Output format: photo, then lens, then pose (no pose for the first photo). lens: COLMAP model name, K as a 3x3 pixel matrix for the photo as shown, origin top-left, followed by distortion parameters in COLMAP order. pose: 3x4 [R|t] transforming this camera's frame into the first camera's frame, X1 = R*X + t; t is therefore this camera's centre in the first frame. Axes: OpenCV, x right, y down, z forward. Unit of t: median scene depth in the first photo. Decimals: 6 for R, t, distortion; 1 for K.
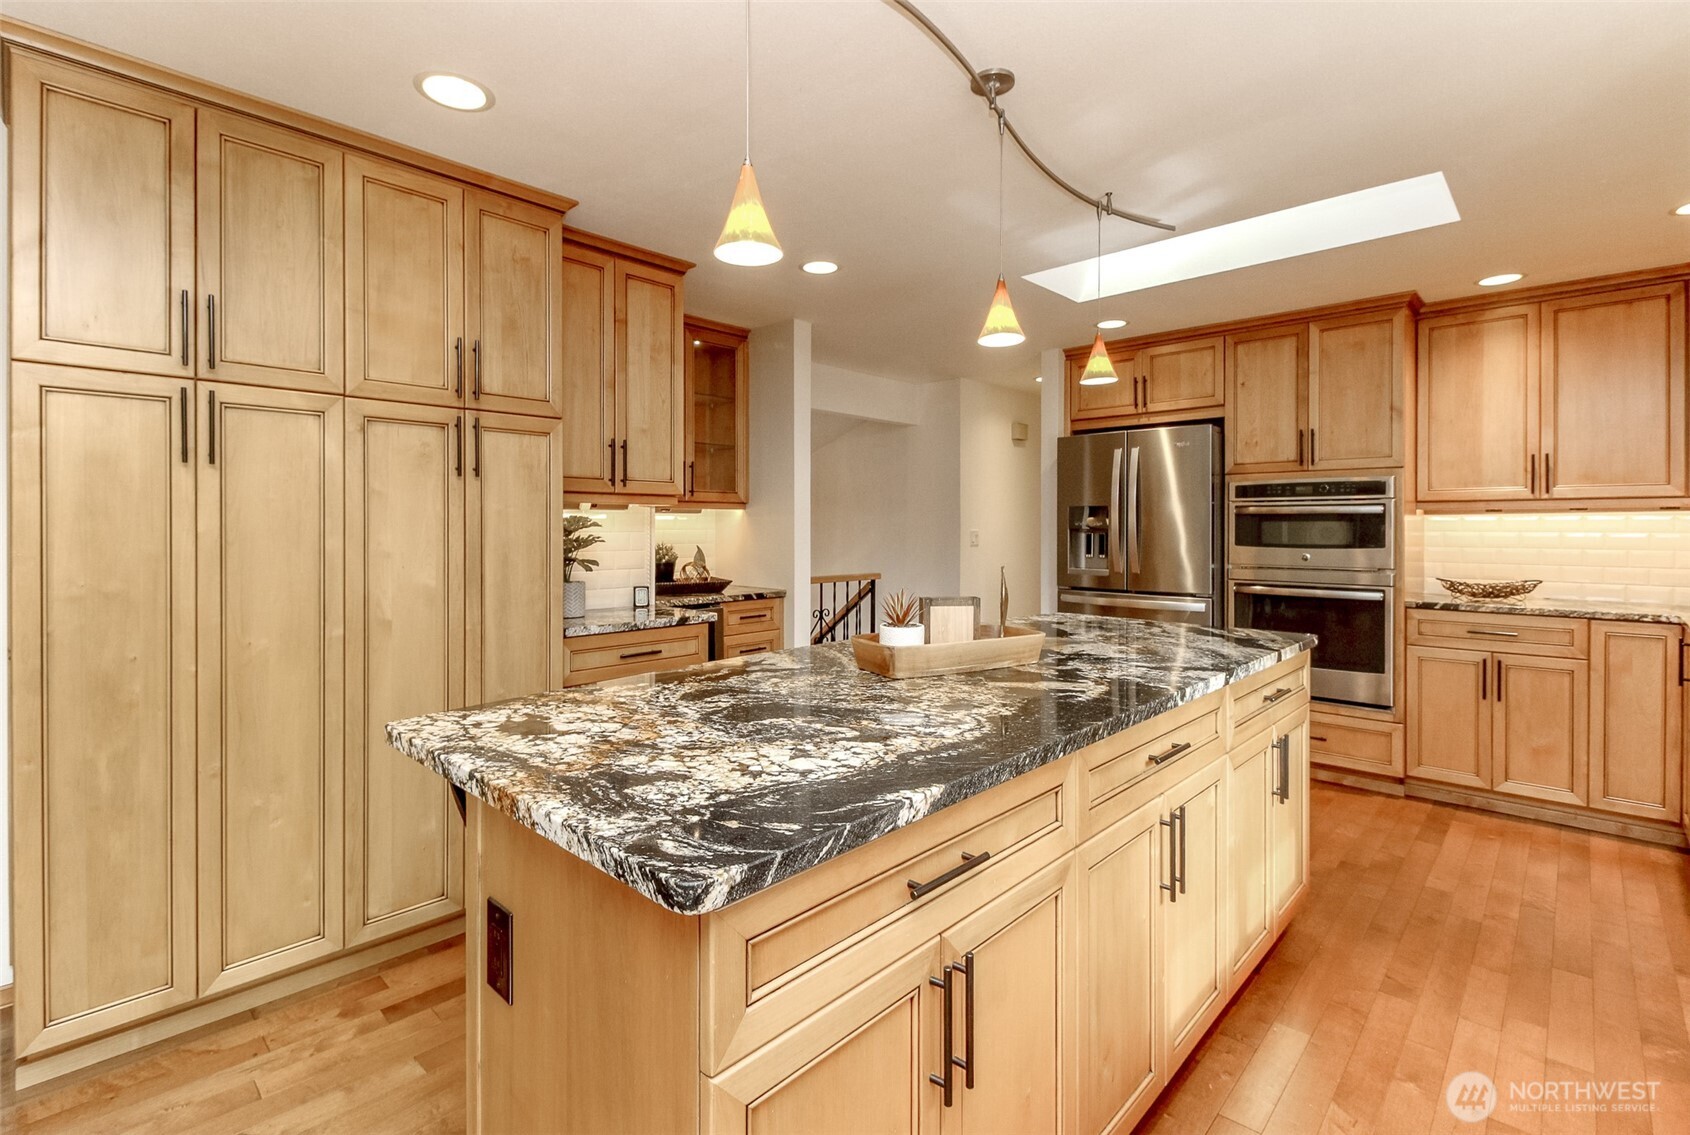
lens RADIAL K [[788.3, 0, 820.2], [0, 788.3, 518.7], [0, 0, 1]] dist [0.012587, -0.004144]
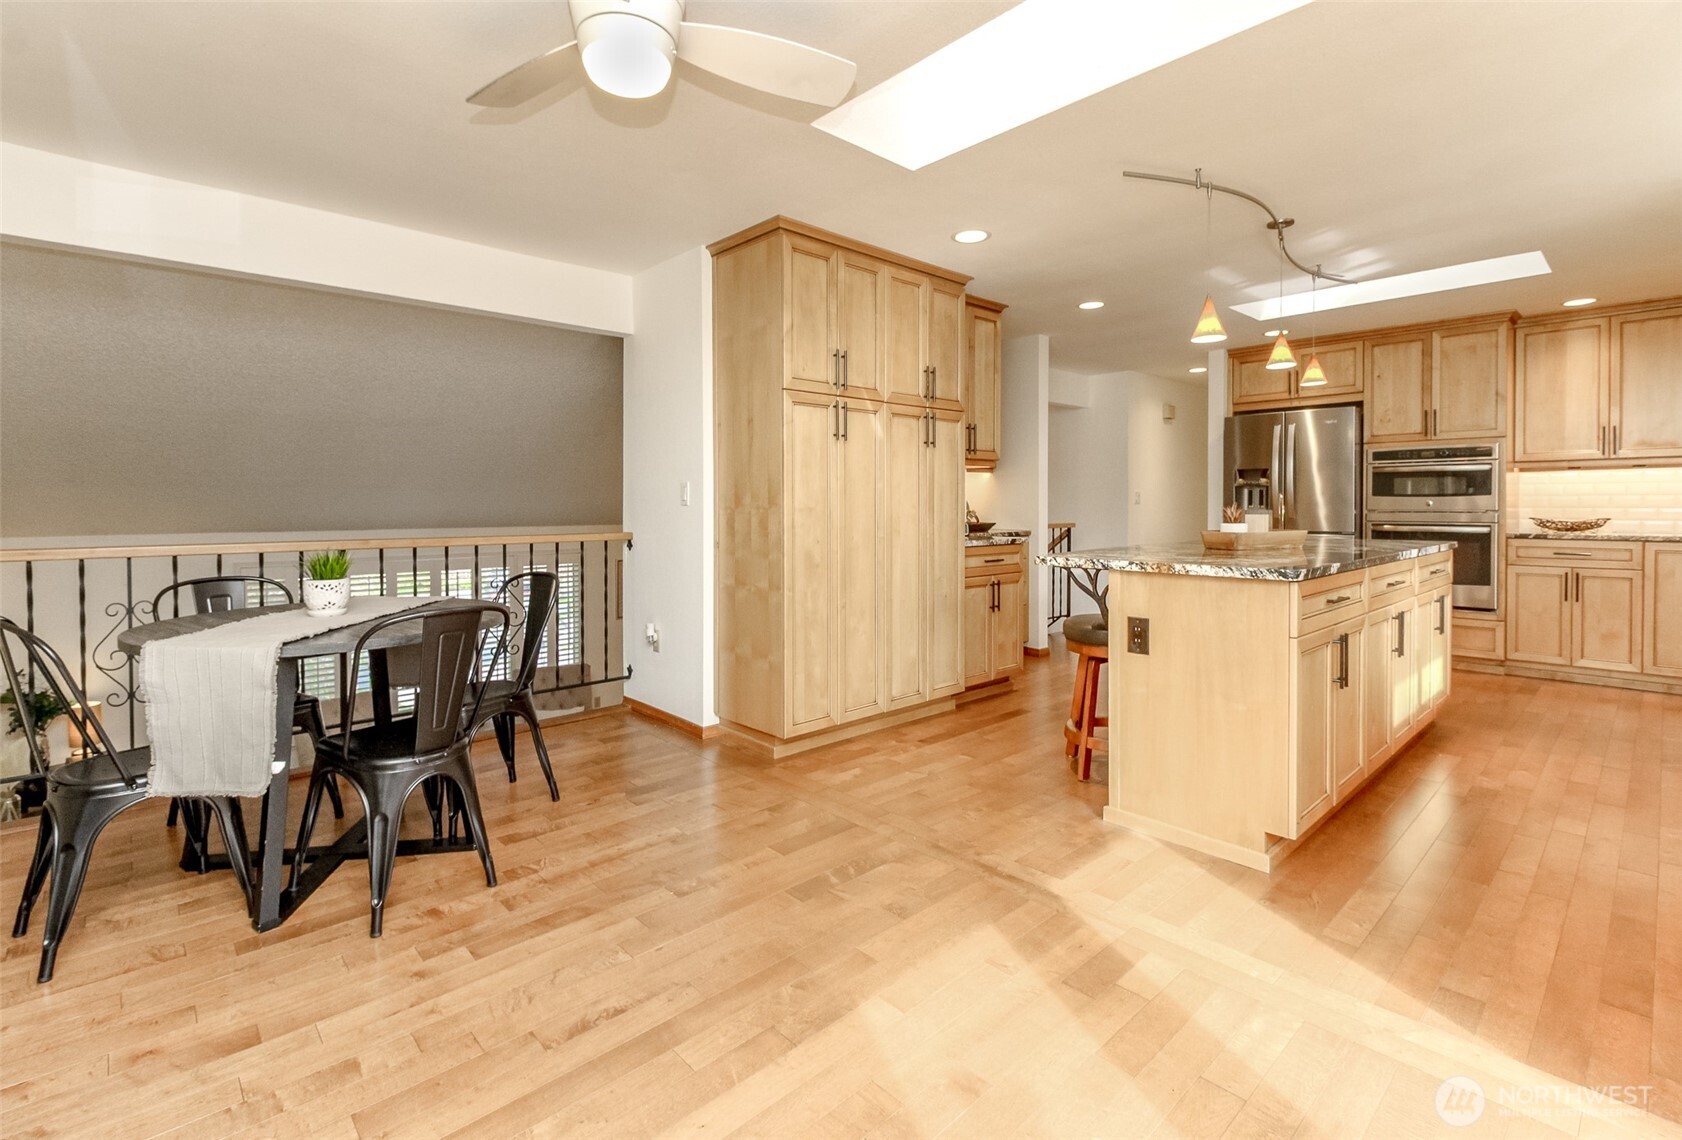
lens RADIAL K [[784.6, 0, 816.4], [0, 784.6, 505.2], [0, 0, 1]] dist [0.012587, -0.004144]
pose [[0.998108, -0.004150, -0.061347, -0.382941], [0.004875, 0.999920, 0.011674, 0.032819], [0.061294, -0.011951, 0.998048, -0.454688]]
